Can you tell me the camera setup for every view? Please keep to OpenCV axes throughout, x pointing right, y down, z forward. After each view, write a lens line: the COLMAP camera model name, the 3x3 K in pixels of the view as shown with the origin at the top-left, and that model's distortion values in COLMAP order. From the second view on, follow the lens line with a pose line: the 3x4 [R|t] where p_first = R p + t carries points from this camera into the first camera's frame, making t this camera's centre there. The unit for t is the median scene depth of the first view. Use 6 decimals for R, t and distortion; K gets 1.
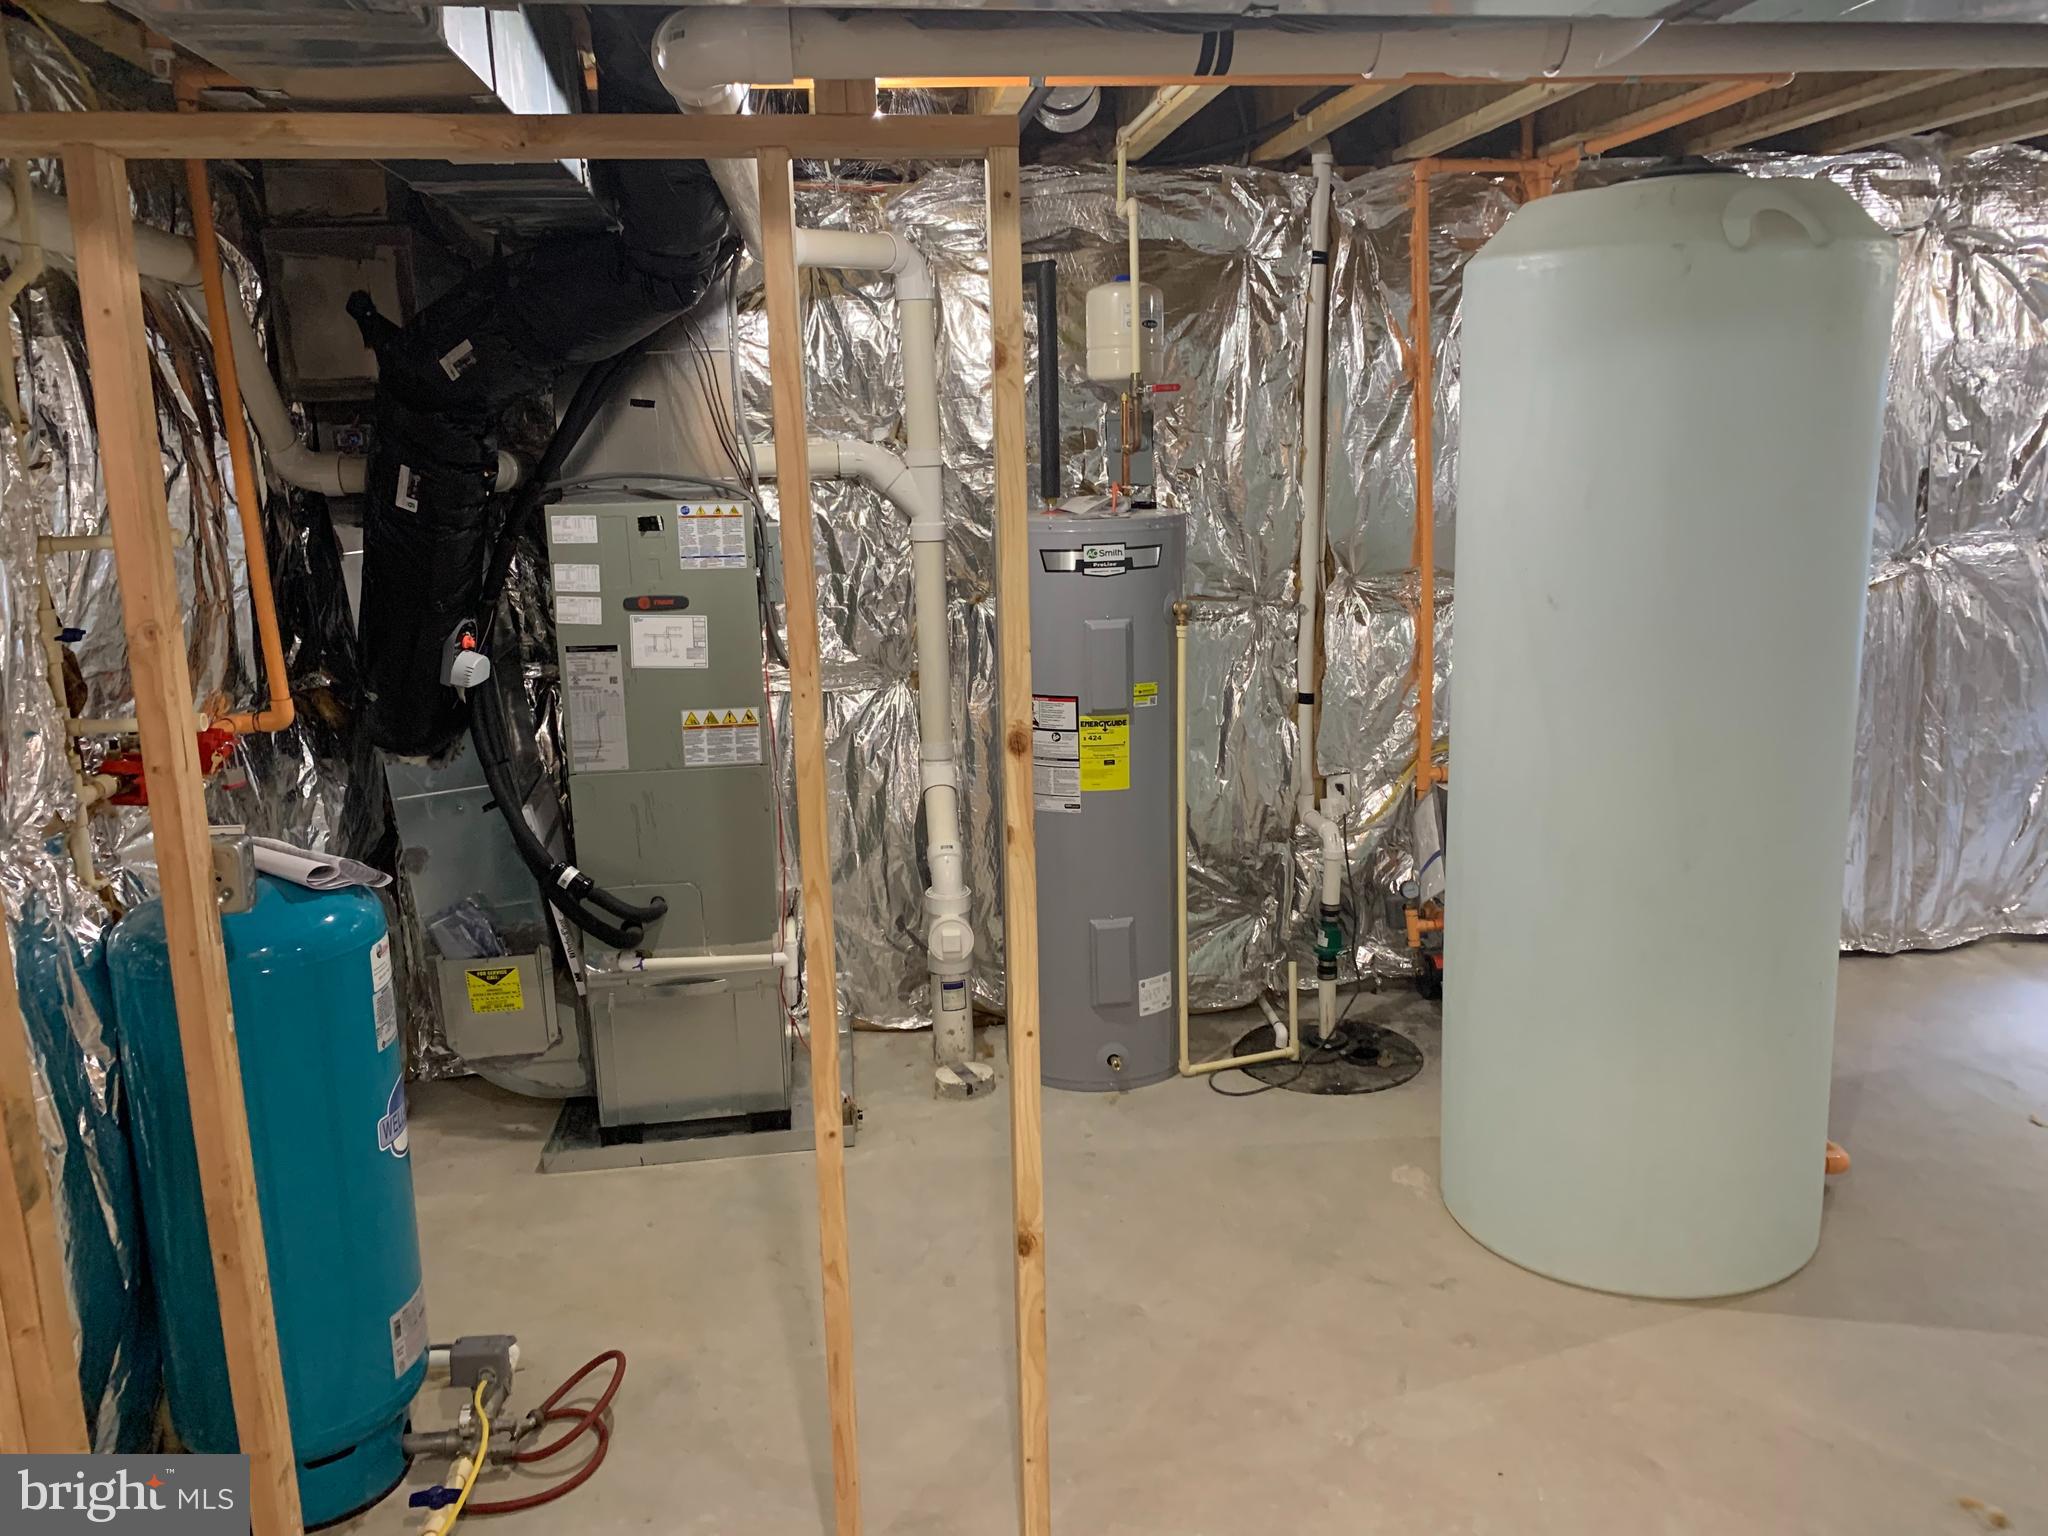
lens RADIAL K [[1570.8, 0, 1008.8], [0, 1570.8, 774.0], [0, 0, 1]] dist [0.008759, -0.033905]
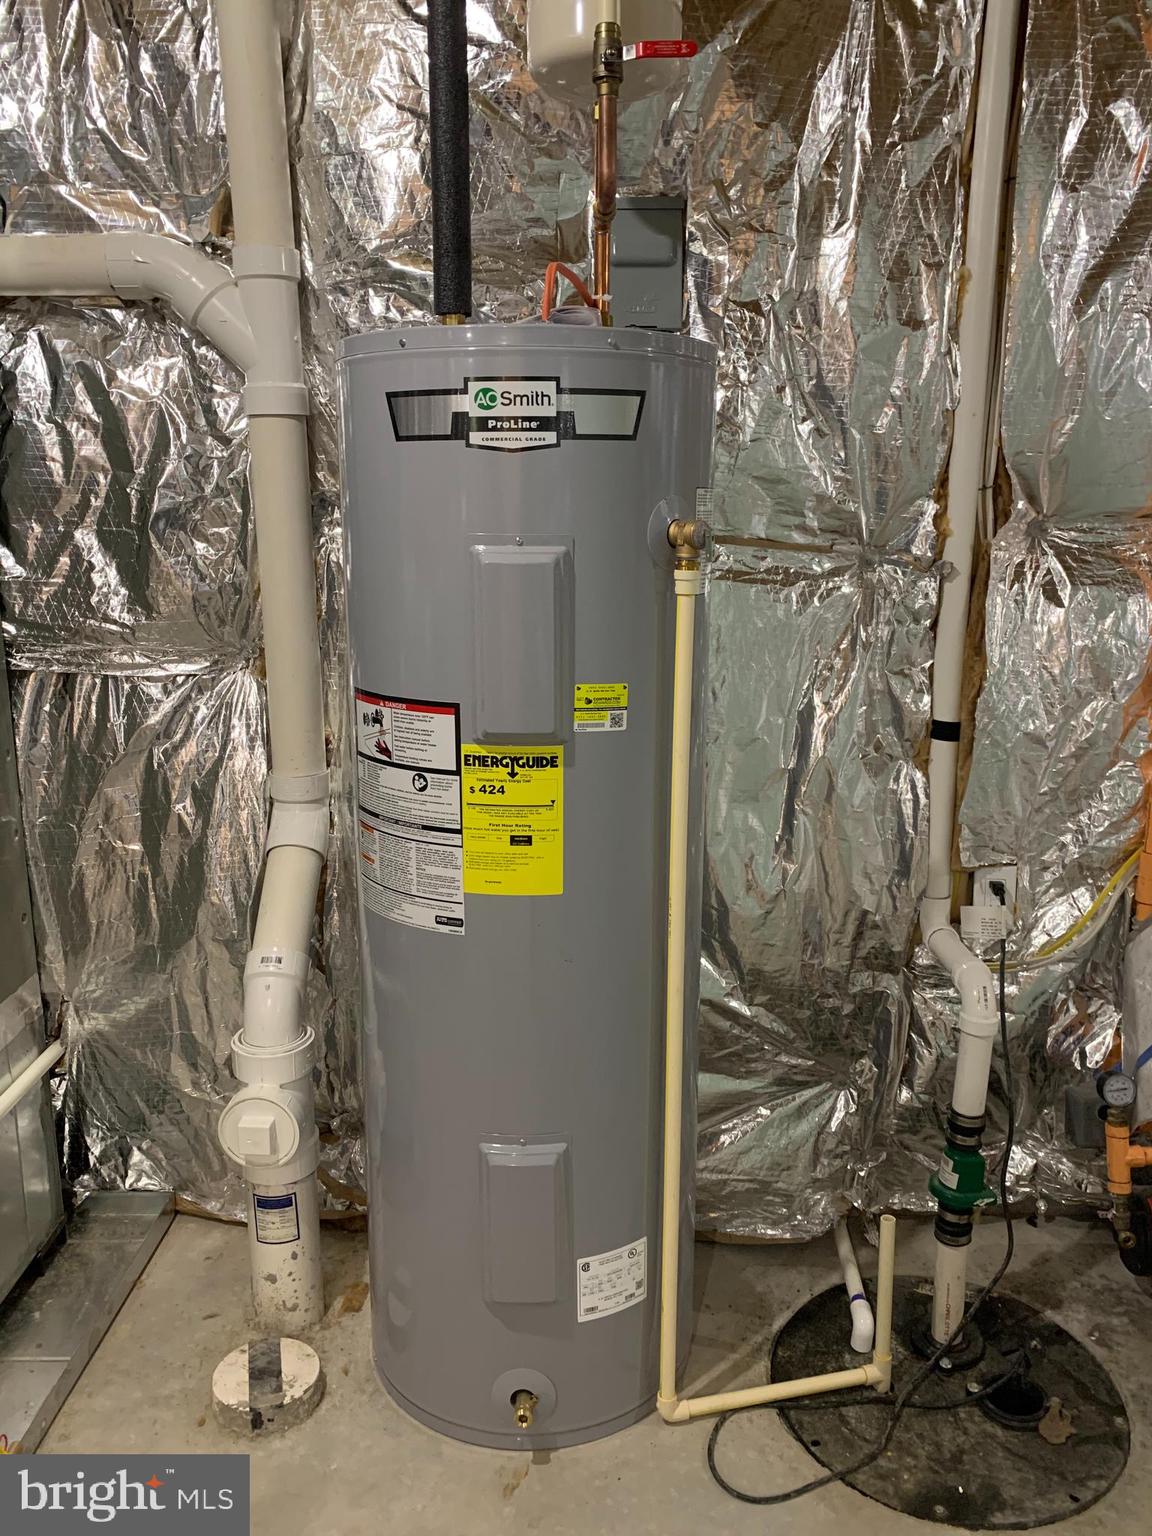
lens RADIAL K [[1178.1, 0, 586.0], [0, 1178.1, 765.5], [0, 0, 1]] dist [0.008759, -0.033905]
pose [[0.990993, 0.058587, -0.120420, 0.114185], [-0.058477, 0.998279, 0.004454, -0.030221], [0.120474, 0.002628, 0.992713, 0.569478]]
